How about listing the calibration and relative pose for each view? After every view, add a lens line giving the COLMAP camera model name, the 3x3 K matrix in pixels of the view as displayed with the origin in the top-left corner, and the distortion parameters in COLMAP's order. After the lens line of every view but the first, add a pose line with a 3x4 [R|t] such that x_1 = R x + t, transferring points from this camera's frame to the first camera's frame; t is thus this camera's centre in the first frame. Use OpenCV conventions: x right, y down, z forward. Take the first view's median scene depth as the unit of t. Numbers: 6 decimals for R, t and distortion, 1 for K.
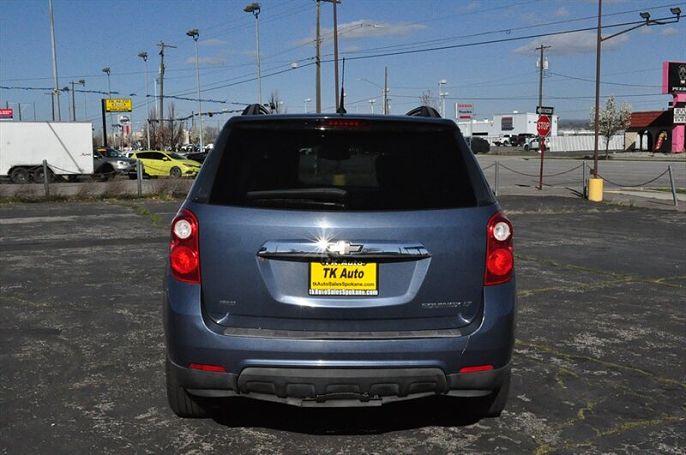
lens RADIAL K [[838.7, 0, 343.0], [0, 838.7, 227.5], [0, 0, 1]] dist [-0.166015, 0.399888]
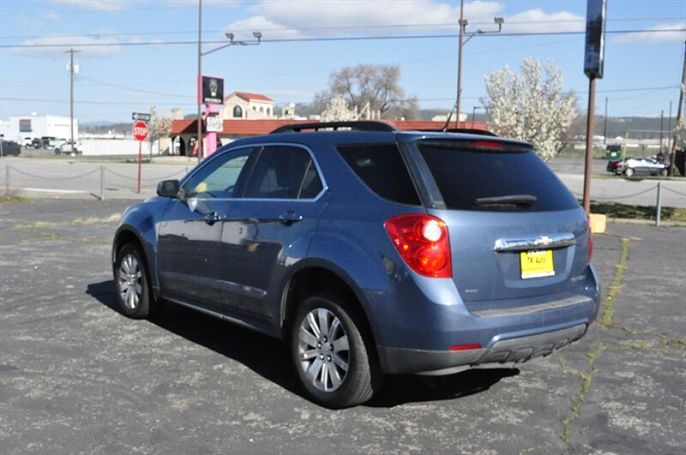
lens RADIAL K [[838.7, 0, 343.0], [0, 838.7, 227.5], [0, 0, 1]] dist [-0.166015, 0.399888]
pose [[0.754594, -0.039427, 0.655006, -0.256389], [0.040609, 0.999086, 0.013354, -0.006056], [-0.654934, 0.016522, 0.755506, 0.051284]]
